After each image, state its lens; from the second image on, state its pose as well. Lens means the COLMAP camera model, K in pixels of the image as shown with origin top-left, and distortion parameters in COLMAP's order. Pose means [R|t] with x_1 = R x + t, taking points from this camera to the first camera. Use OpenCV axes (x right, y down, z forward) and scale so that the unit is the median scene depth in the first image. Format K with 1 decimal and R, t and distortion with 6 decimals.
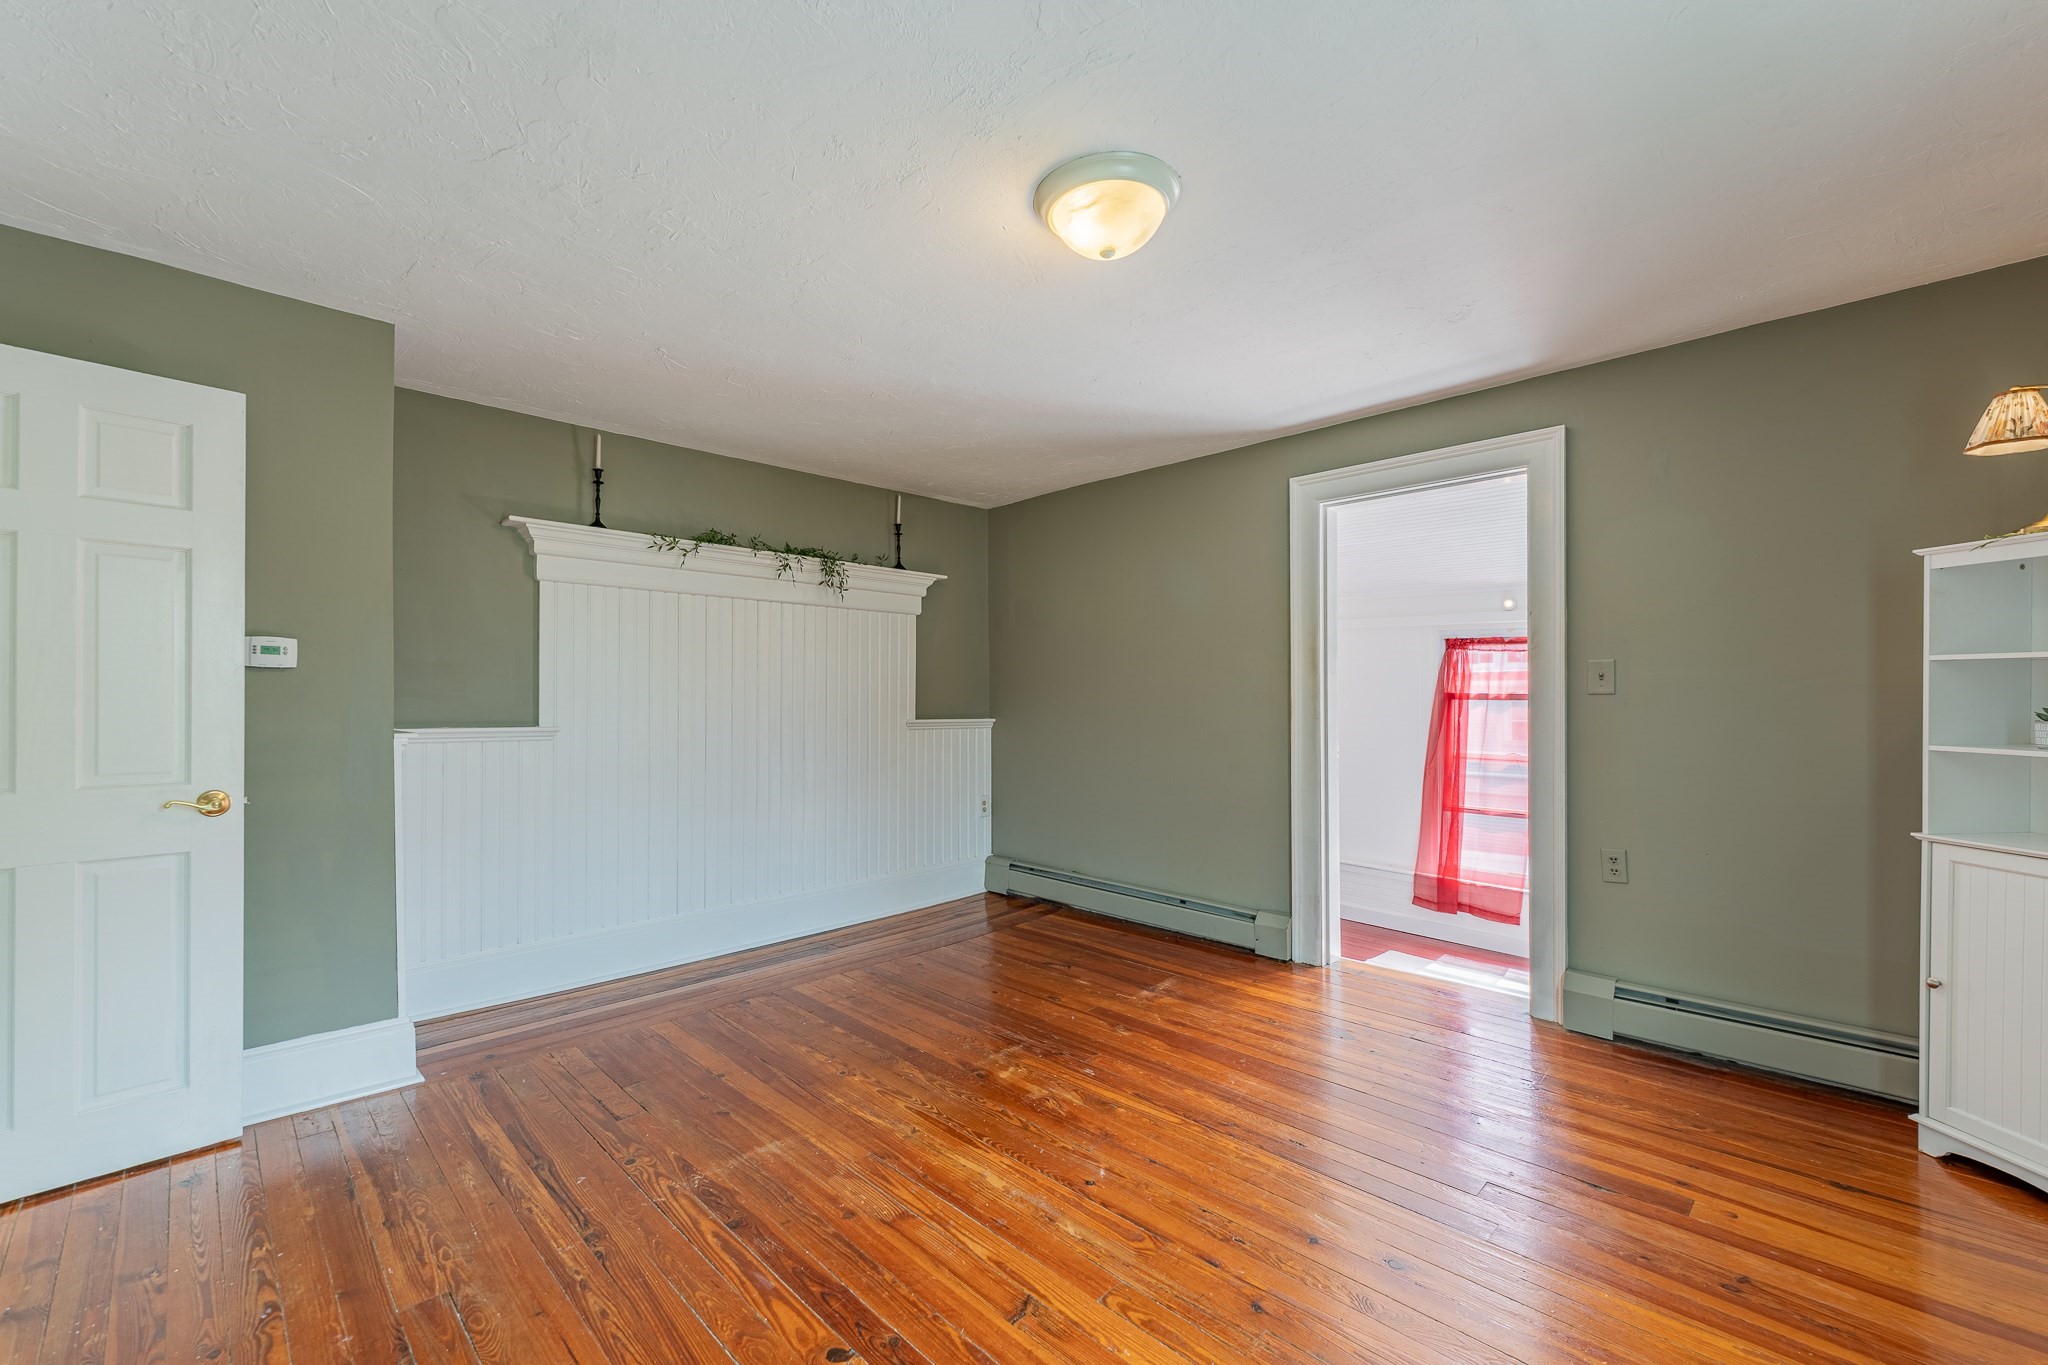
lens RADIAL K [[887.5, 0, 1024.0], [0, 887.5, 682.5], [0, 0, 1]] dist [0.000682, -0.000226]
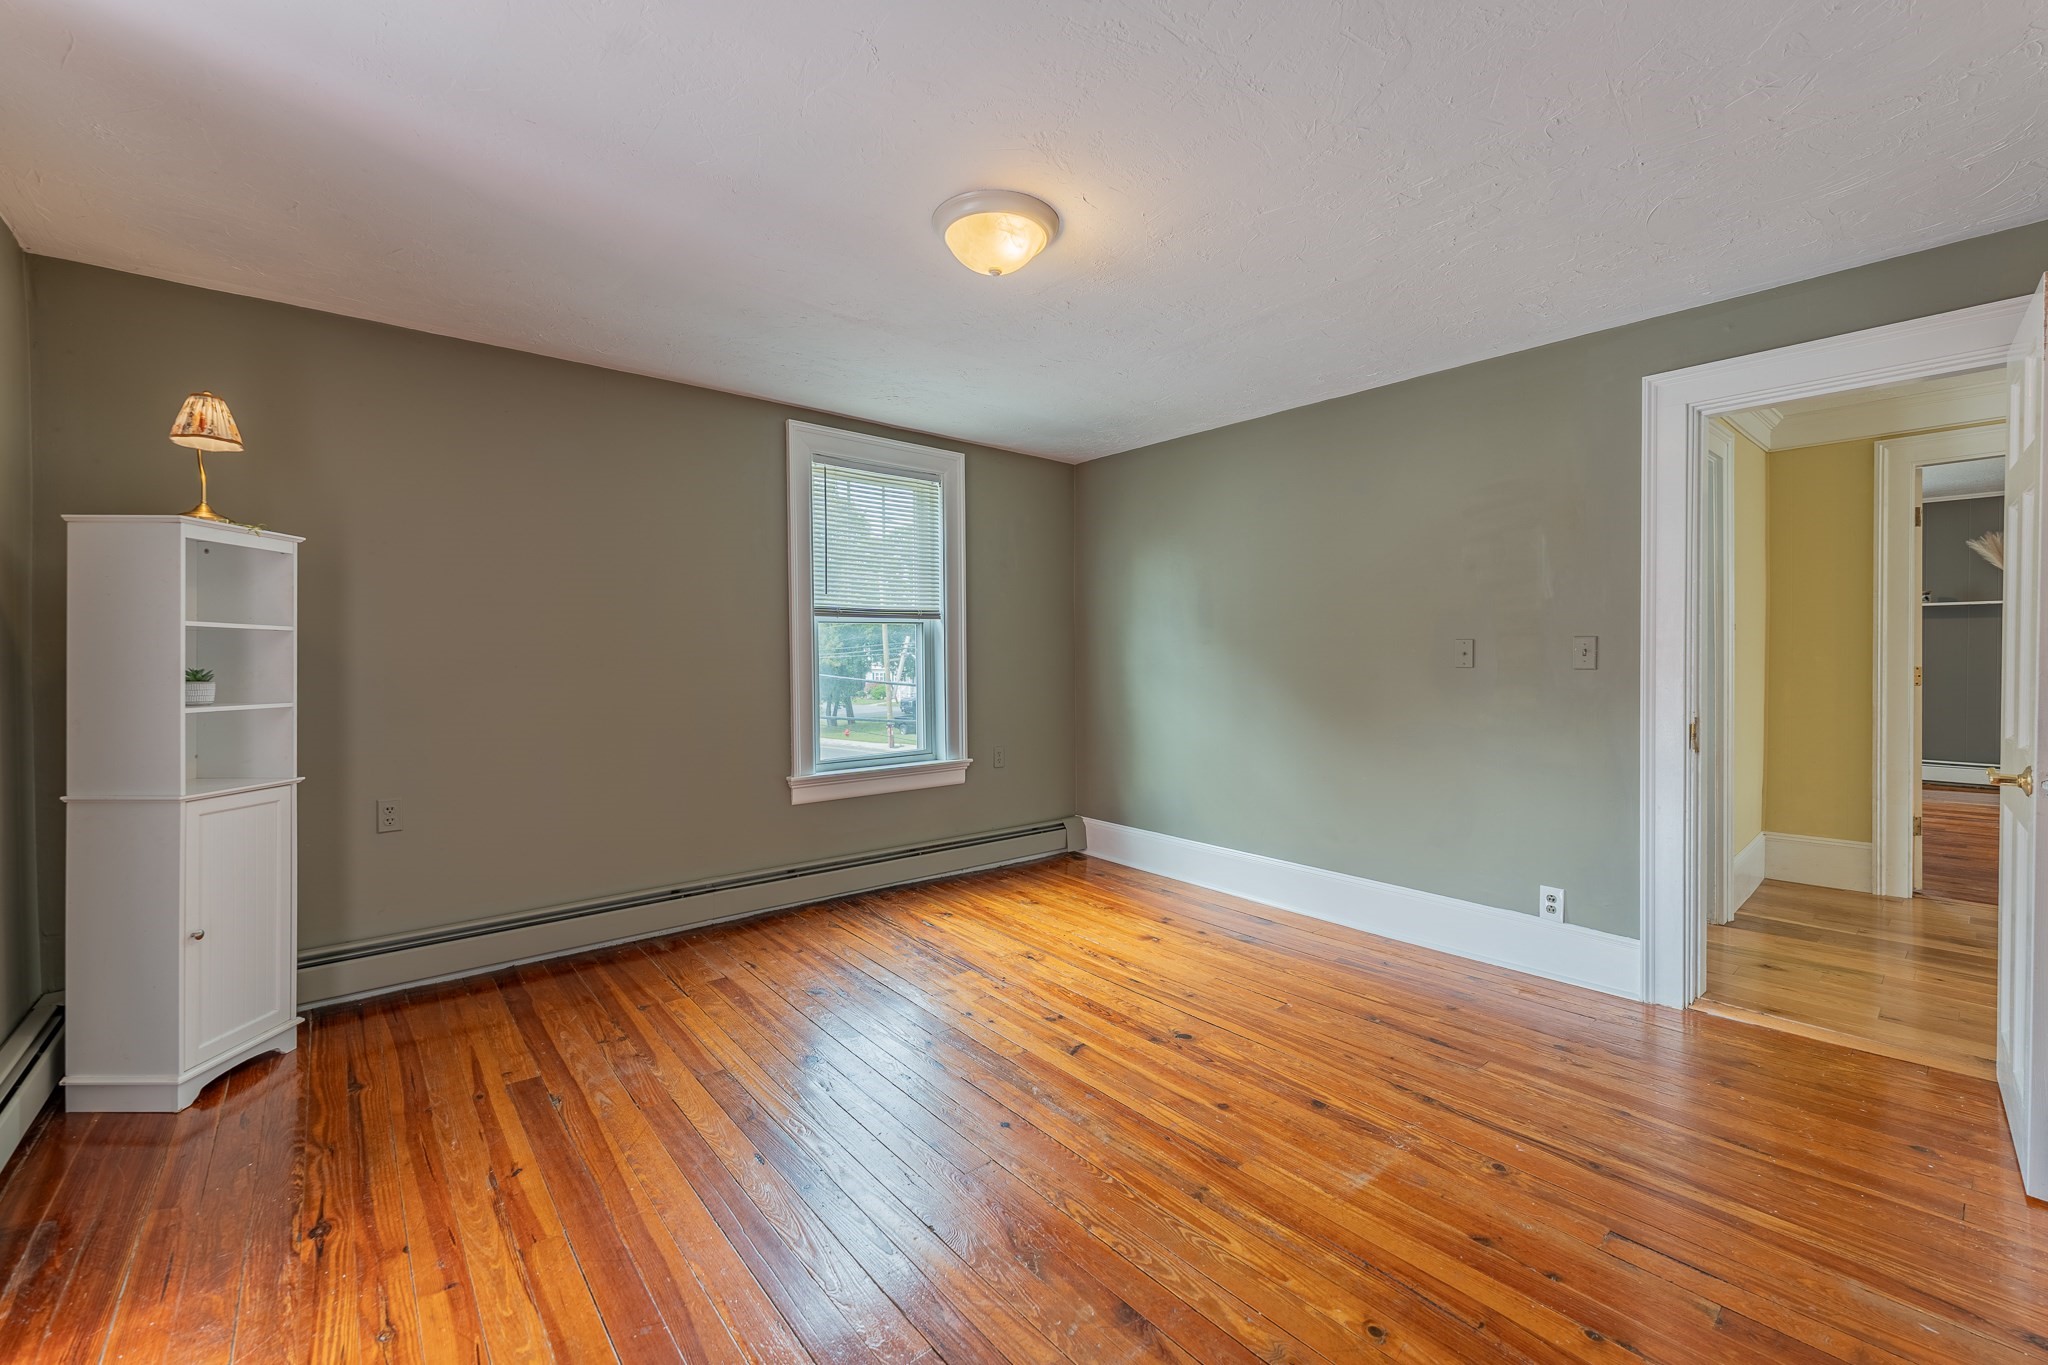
lens RADIAL K [[887.5, 0, 1024.0], [0, 887.5, 682.5], [0, 0, 1]] dist [0.000682, -0.000226]
pose [[-0.995196, 0.002359, 0.097876, -0.035706], [0.003553, 0.999921, 0.012025, 0.022463], [-0.097840, 0.012315, -0.995126, 1.425071]]
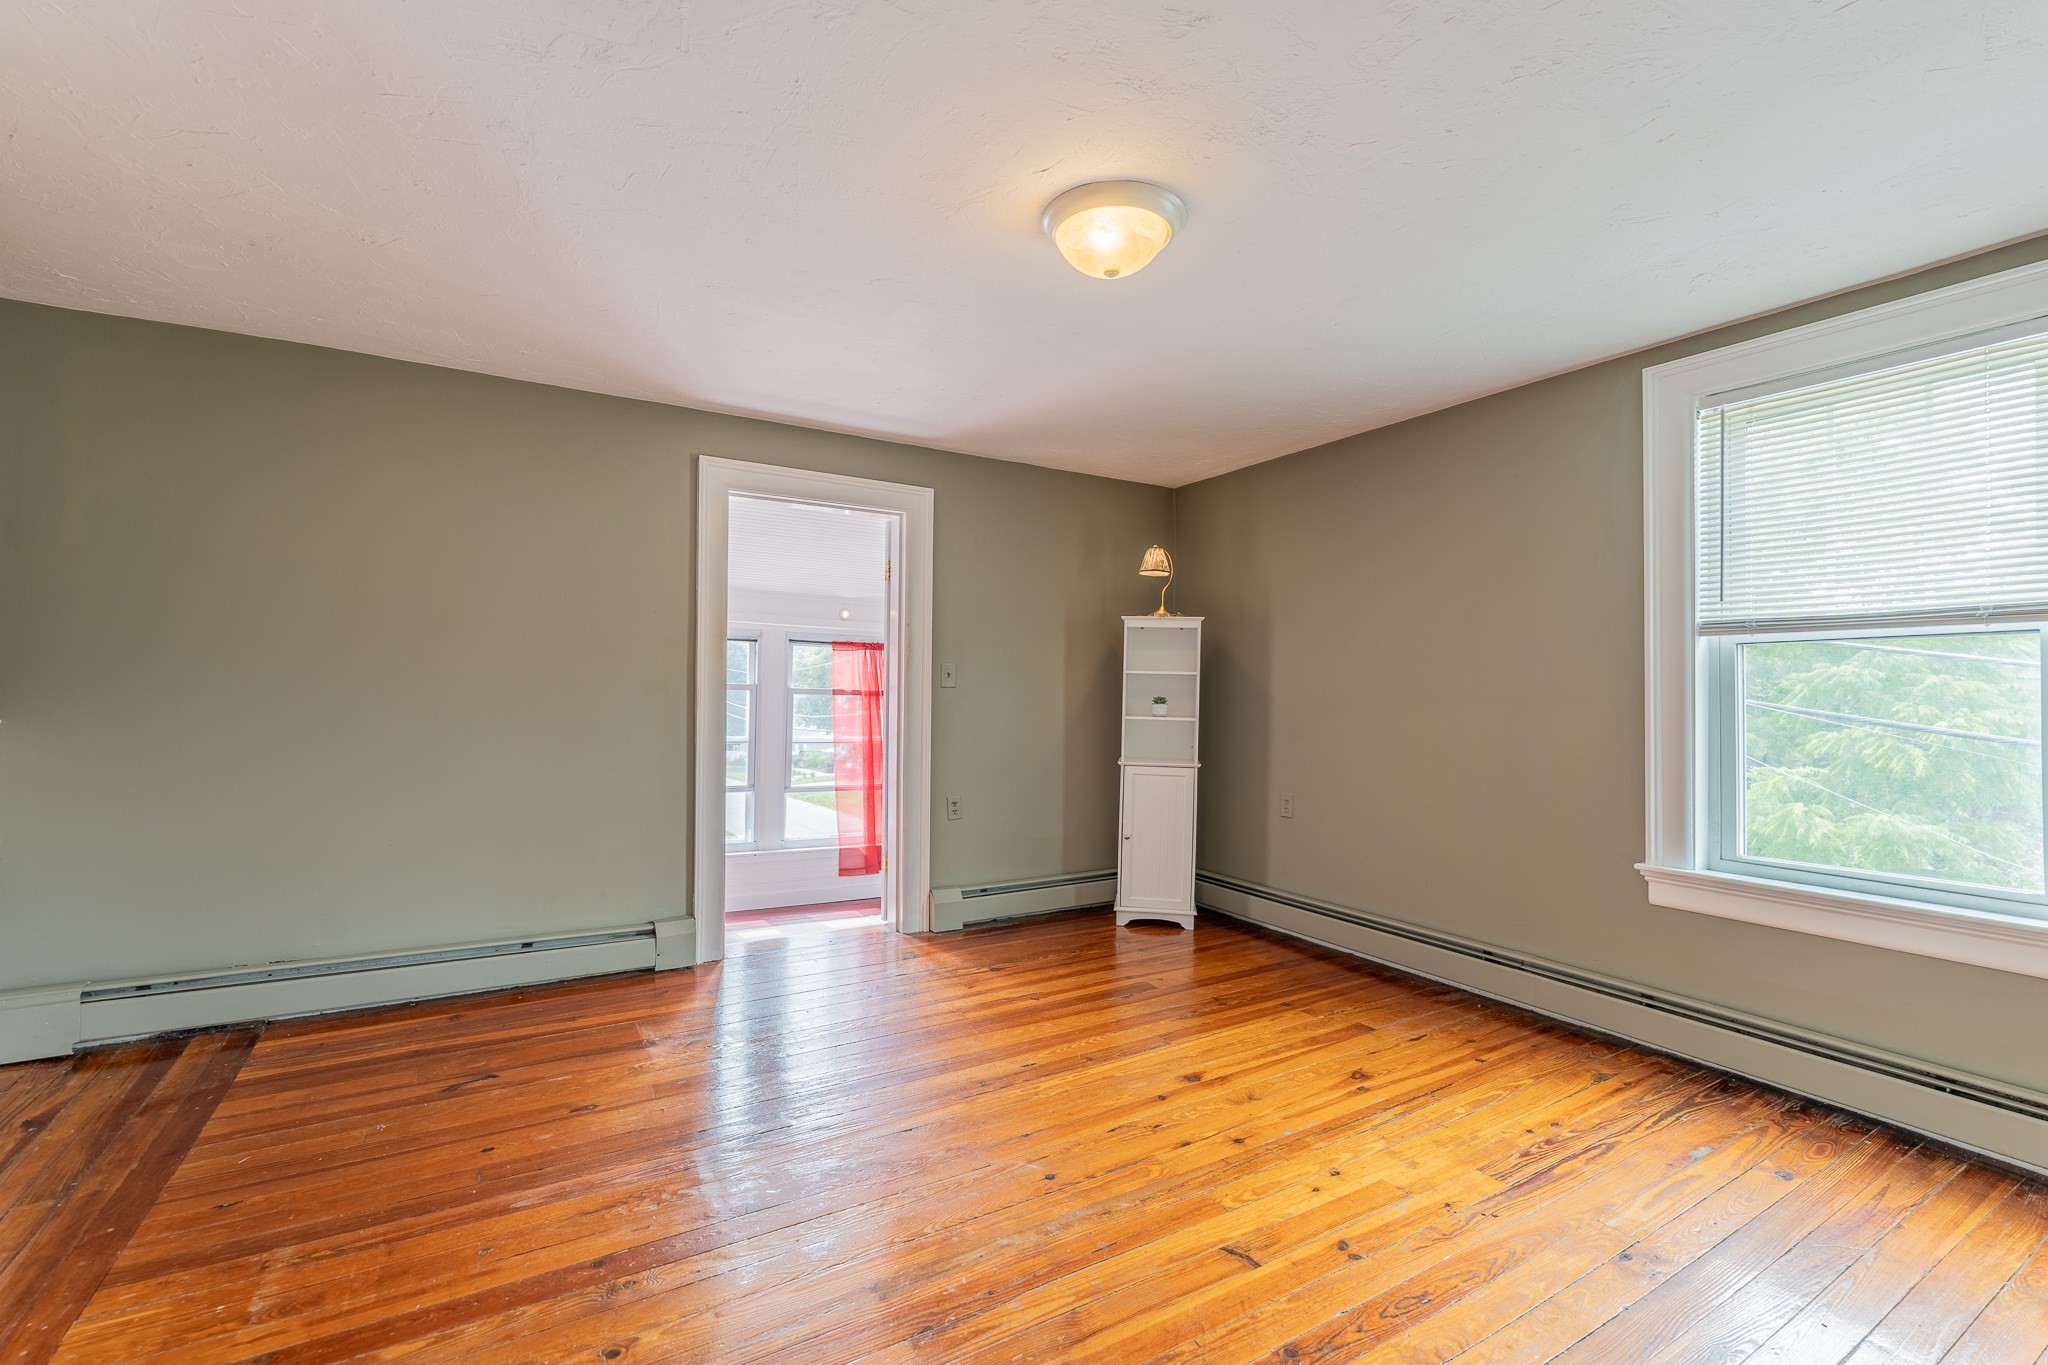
lens RADIAL K [[815.2, 0, 1024.0], [0, 815.2, 682.5], [0, 0, 1]] dist [-0.000898, -0.000047]
pose [[0.250506, 0.012500, 0.968034, -0.583330], [-0.030329, 0.999527, -0.005059, 0.007963], [-0.967640, -0.028092, 0.250766, 0.571994]]
